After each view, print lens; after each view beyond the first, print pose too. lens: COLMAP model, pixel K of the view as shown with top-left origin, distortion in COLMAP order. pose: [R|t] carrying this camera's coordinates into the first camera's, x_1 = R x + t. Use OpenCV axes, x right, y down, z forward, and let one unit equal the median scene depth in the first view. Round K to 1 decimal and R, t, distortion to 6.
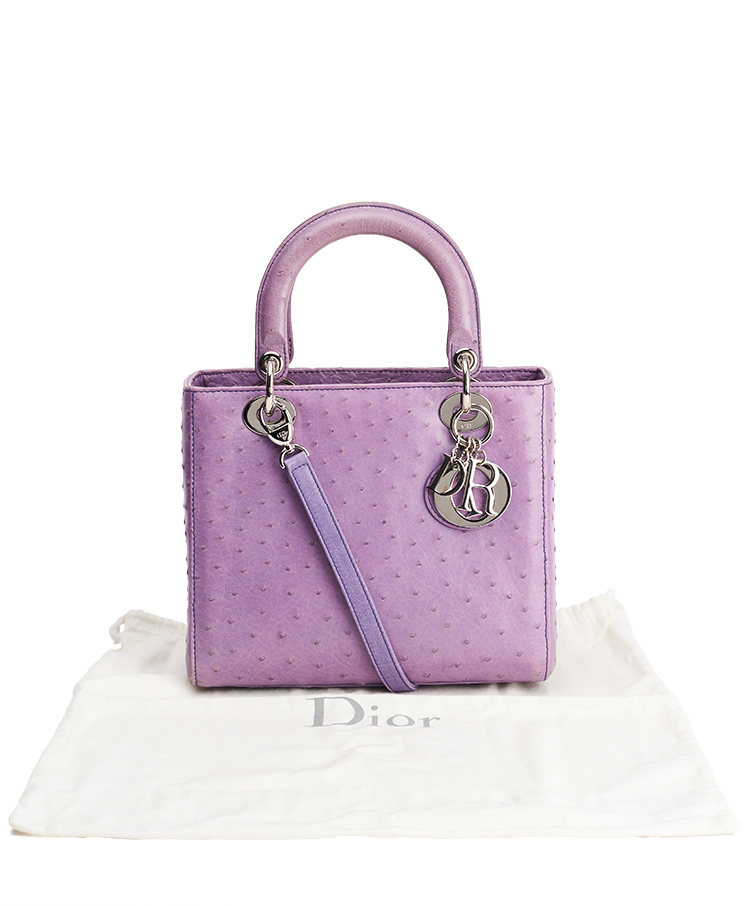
lens RADIAL K [[1793.9, 0, 372.0], [0, 1793.9, 453.0], [0, 0, 1]] dist [-0.054742, -0.051069]
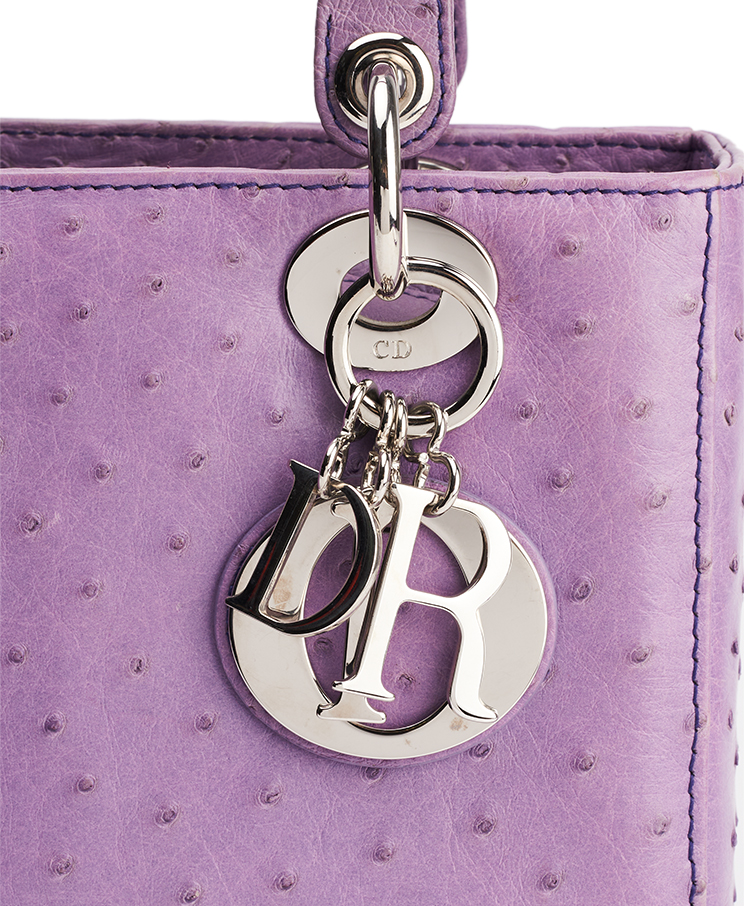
lens RADIAL K [[2634.5, 0, 371.7], [0, 2634.5, 494.8], [0, 0, 1]] dist [-0.084265, -0.428440]
pose [[0.998888, 0.028300, -0.037695, 0.064174], [-0.026212, 0.998154, 0.054779, -0.014832], [0.039176, -0.053730, 0.997787, 0.638201]]
